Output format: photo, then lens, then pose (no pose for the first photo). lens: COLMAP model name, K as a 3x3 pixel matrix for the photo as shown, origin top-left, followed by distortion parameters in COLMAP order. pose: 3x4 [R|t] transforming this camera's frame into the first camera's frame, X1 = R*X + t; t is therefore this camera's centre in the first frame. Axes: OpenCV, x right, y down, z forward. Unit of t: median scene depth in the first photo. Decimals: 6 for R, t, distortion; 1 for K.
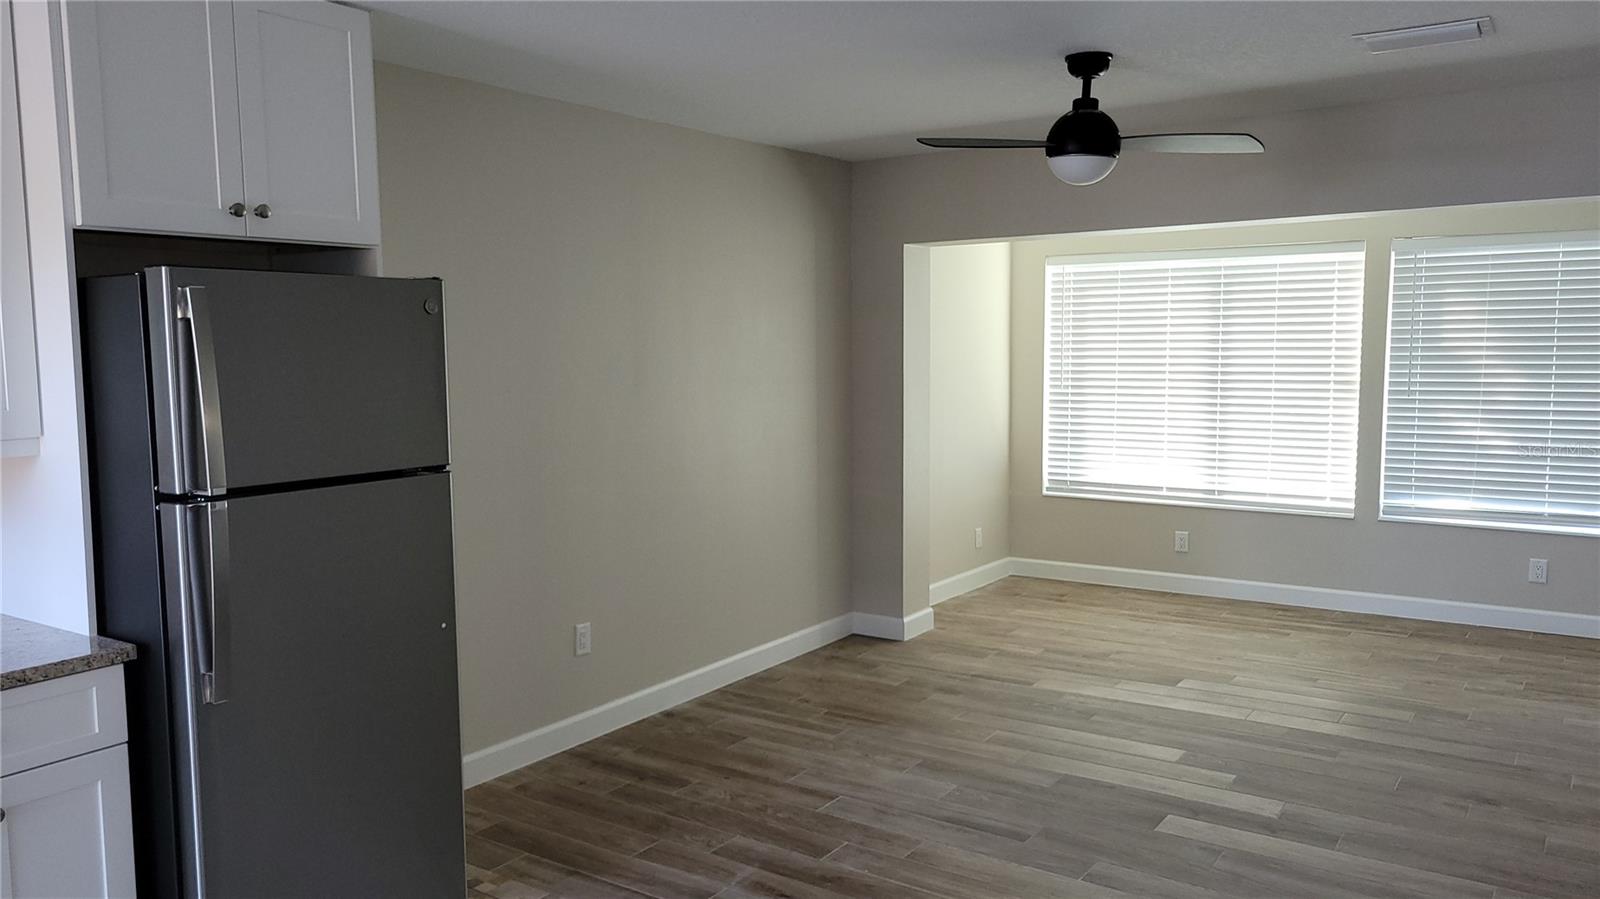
lens RADIAL K [[1199.8, 0, 789.2], [0, 1199.8, 452.2], [0, 0, 1]] dist [0.053457, -0.027707]
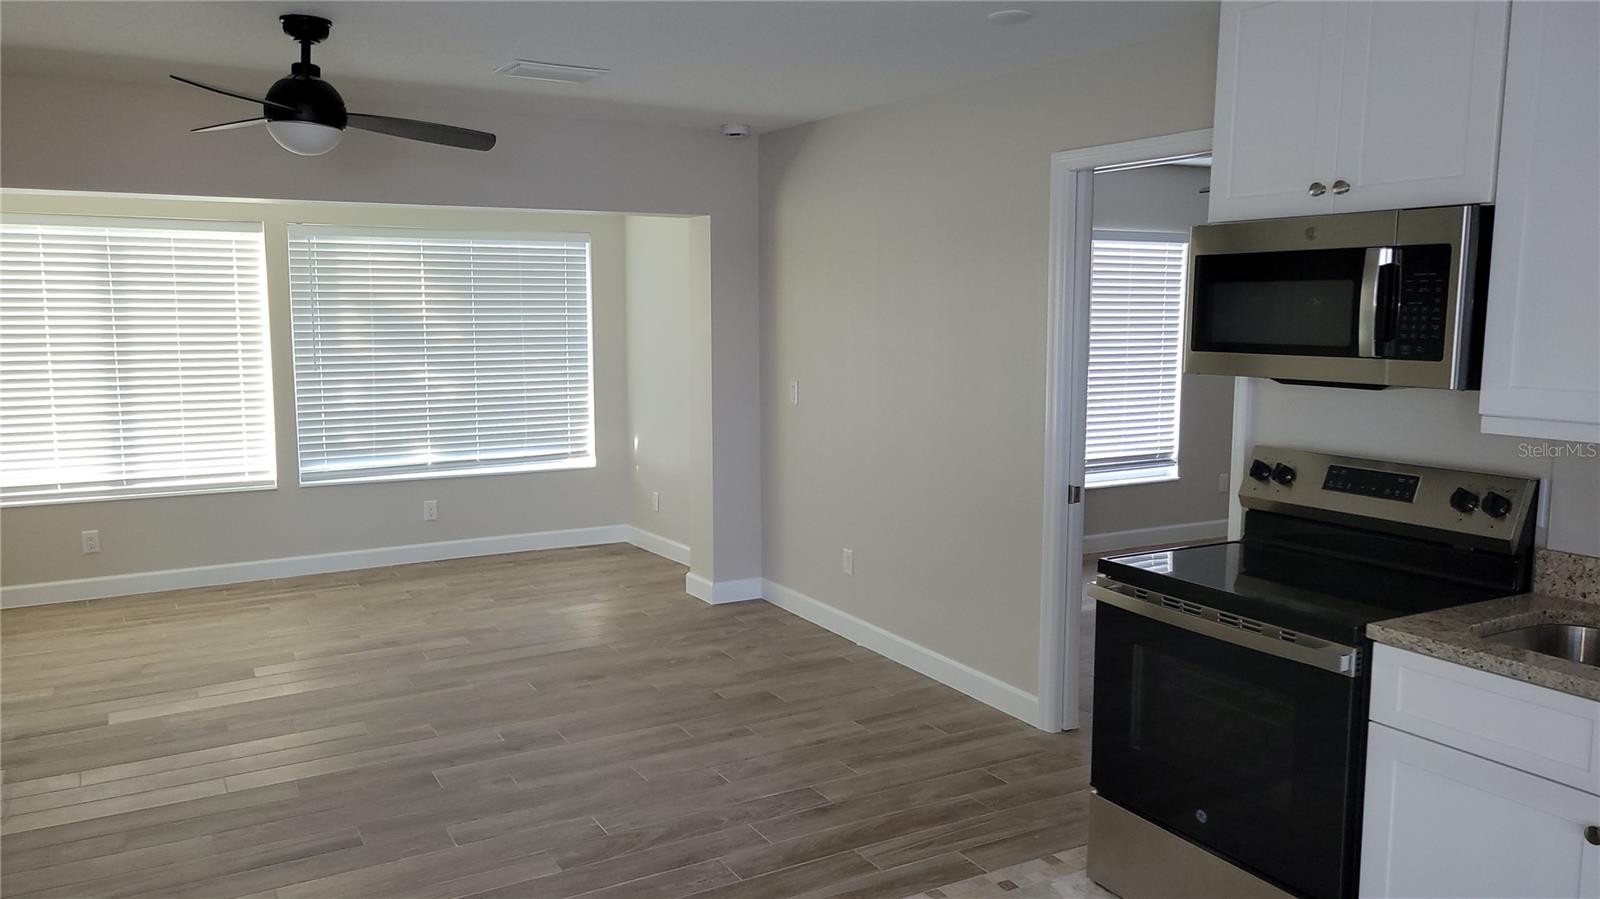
lens RADIAL K [[1199.8, 0, 774.2], [0, 1199.8, 451.9], [0, 0, 1]] dist [0.053457, -0.027707]
pose [[0.435688, -0.100452, 0.894475, -0.340789], [0.083391, 0.993984, 0.071009, -0.019017], [-0.896226, 0.043654, 0.441444, 0.188705]]
